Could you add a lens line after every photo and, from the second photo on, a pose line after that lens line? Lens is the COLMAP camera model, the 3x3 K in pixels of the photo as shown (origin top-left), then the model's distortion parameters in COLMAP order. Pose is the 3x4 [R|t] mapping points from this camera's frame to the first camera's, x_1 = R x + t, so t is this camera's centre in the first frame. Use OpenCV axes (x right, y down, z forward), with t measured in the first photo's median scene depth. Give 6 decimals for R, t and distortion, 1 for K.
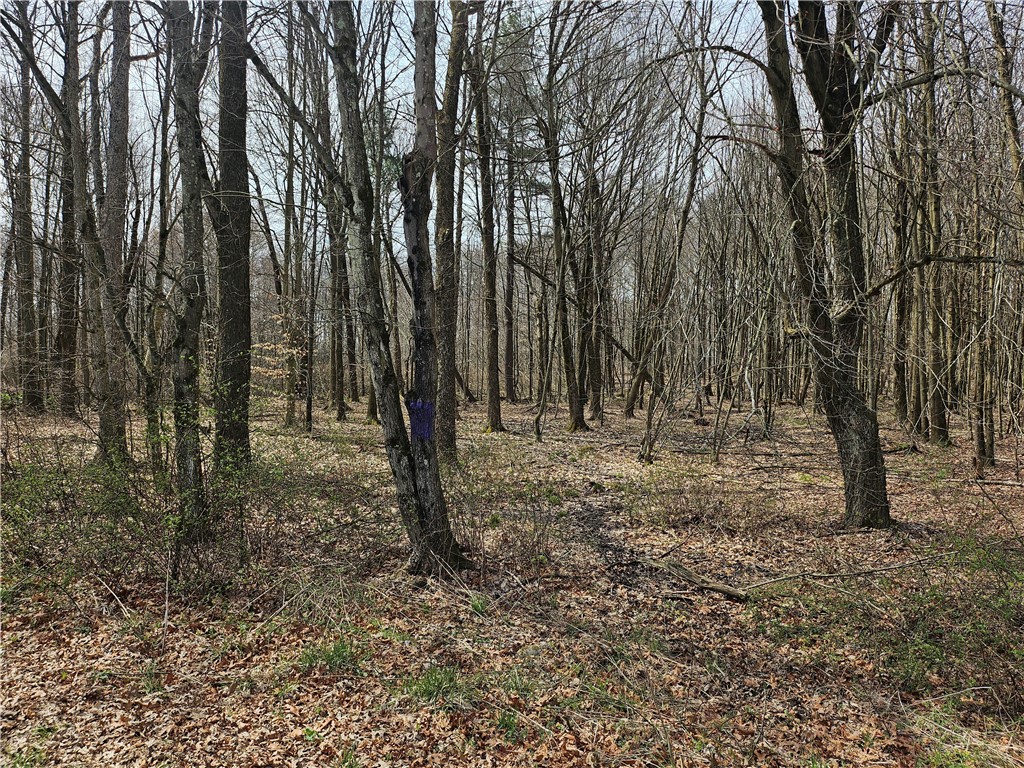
lens RADIAL K [[731.1, 0, 535.5], [0, 731.1, 386.9], [0, 0, 1]] dist [0.067012, -0.077101]
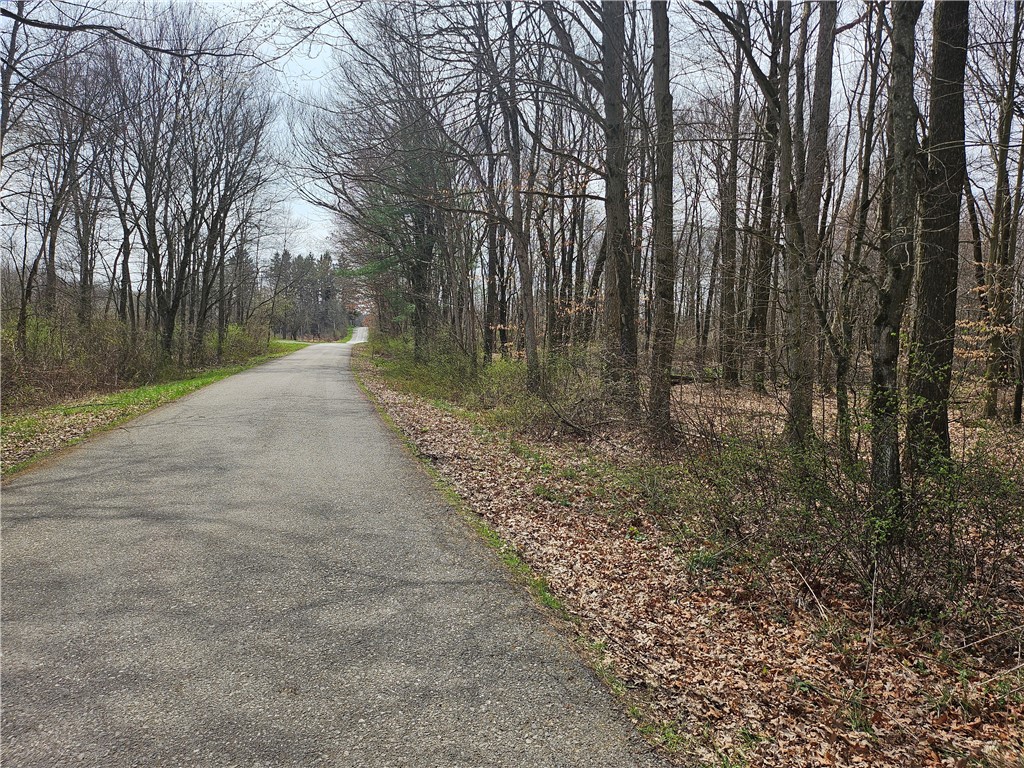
lens RADIAL K [[732.9, 0, 512.0], [0, 732.9, 384.0], [0, 0, 1]] dist [0.074863, -0.075074]
pose [[0.635336, 0.046953, -0.770807, -0.065947], [-0.029205, 0.998897, 0.036774, -0.002395], [0.771684, -0.000852, 0.636006, 0.075939]]
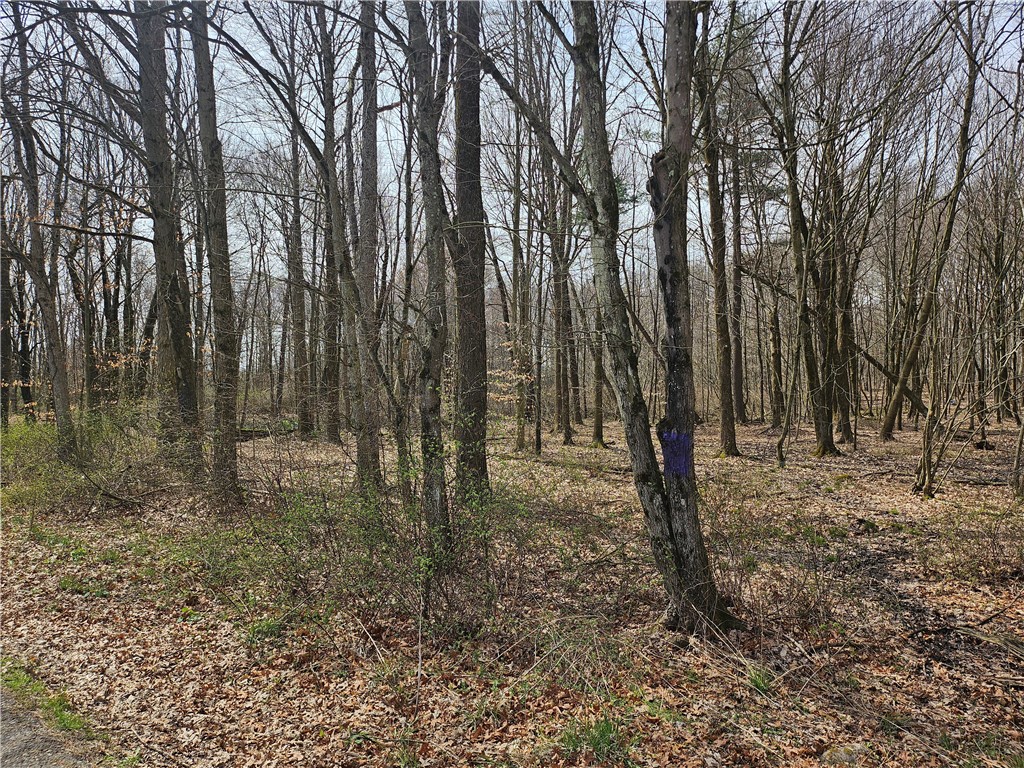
lens RADIAL K [[731.1, 0, 535.5], [0, 731.1, 386.9], [0, 0, 1]] dist [0.067012, -0.077101]
pose [[0.956644, -0.026815, -0.290023, -0.049835], [0.018776, 0.999359, -0.030466, -0.008511], [0.290654, 0.023699, 0.956535, 0.091629]]
